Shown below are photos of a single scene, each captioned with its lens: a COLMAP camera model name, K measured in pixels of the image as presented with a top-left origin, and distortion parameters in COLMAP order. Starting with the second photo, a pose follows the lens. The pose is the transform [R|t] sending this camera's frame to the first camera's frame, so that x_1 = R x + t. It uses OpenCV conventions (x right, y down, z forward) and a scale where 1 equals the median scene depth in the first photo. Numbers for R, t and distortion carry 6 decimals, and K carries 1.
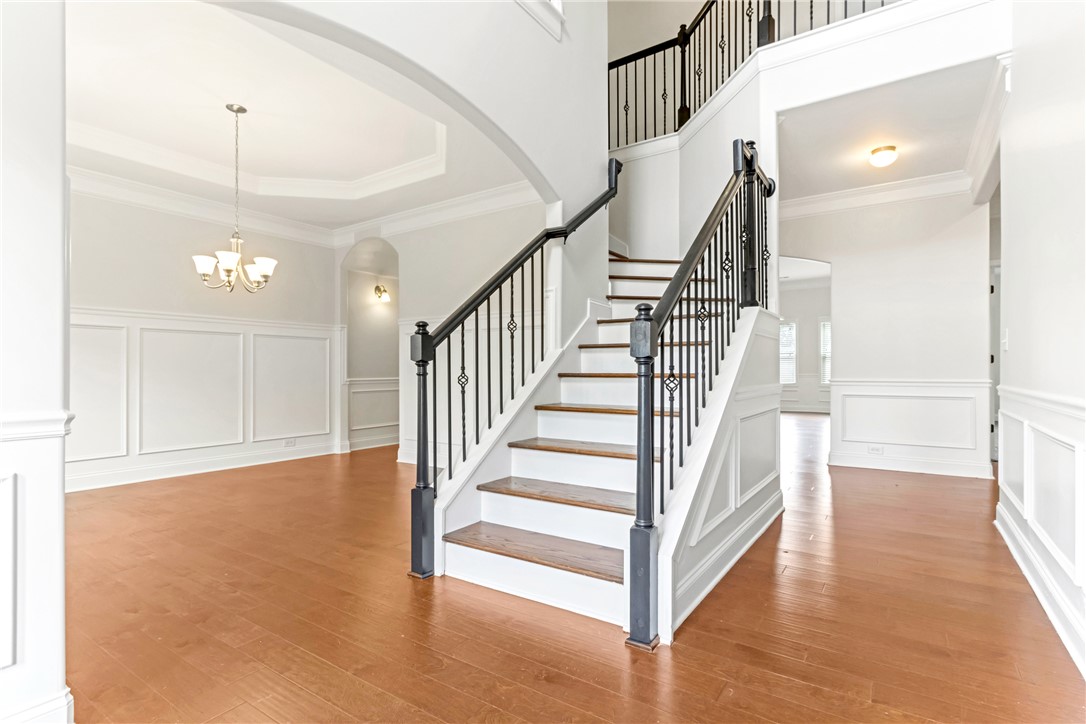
lens RADIAL K [[535.5, 0, 550.5], [0, 535.5, 367.9], [0, 0, 1]] dist [0.005297, 0.001782]
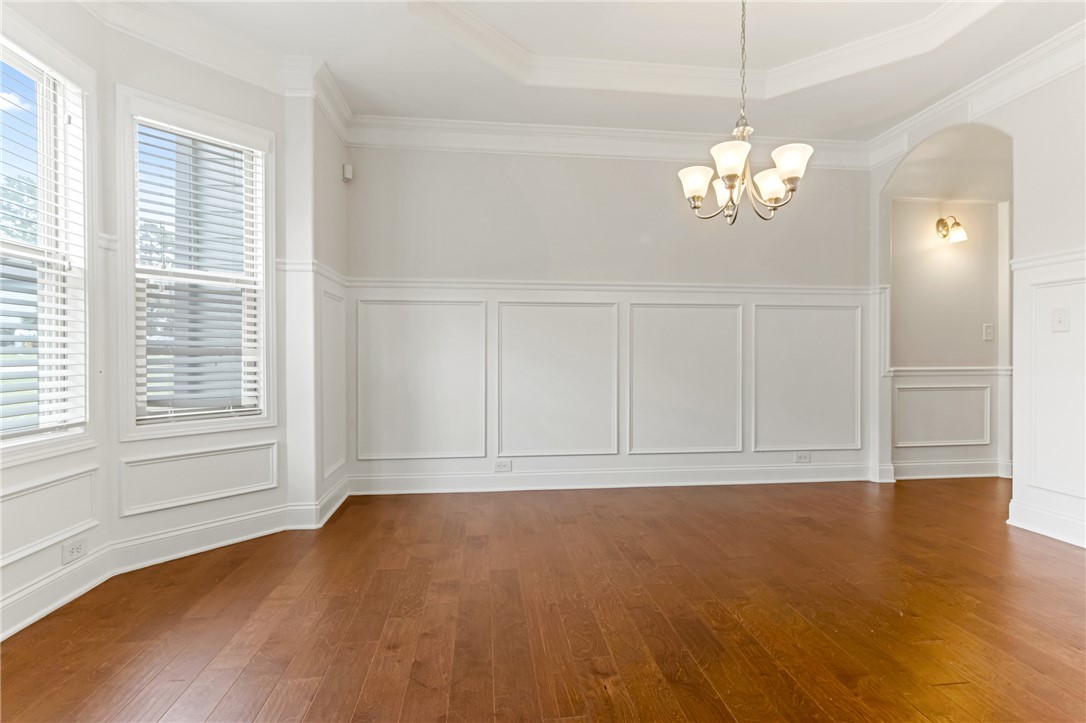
lens RADIAL K [[535.5, 0, 545.3], [0, 535.5, 361.0], [0, 0, 1]] dist [0.005297, 0.001782]
pose [[0.655757, 0.010239, -0.754902, -0.176419], [0.001983, 0.999881, 0.015284, 0.001875], [0.754969, -0.011520, 0.655659, 0.282490]]
